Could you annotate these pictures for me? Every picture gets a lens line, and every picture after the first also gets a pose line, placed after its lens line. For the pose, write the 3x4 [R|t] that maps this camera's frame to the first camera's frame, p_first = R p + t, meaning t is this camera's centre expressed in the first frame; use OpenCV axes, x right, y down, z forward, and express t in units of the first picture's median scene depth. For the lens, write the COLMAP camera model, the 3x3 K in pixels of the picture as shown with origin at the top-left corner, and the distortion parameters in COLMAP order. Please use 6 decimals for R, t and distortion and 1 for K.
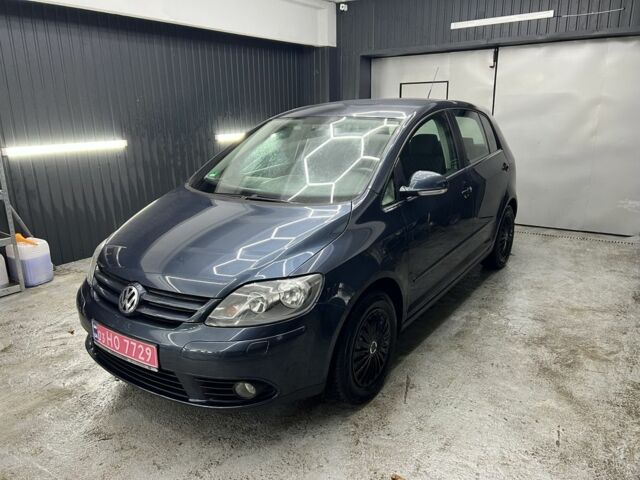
lens RADIAL K [[480.7, 0, 318.3], [0, 480.7, 241.0], [0, 0, 1]] dist [0.024465, -0.003962]
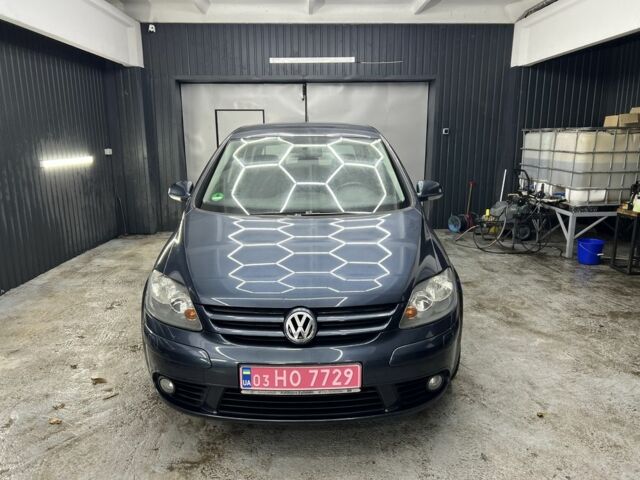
lens RADIAL K [[480.7, 0, 319.9], [0, 480.7, 241.5], [0, 0, 1]] dist [0.024465, -0.003962]
pose [[0.806998, -0.114311, 0.579385, -0.320899], [0.149256, 0.988716, -0.012821, -0.007303], [-0.571381, 0.096823, 0.814953, 0.085118]]
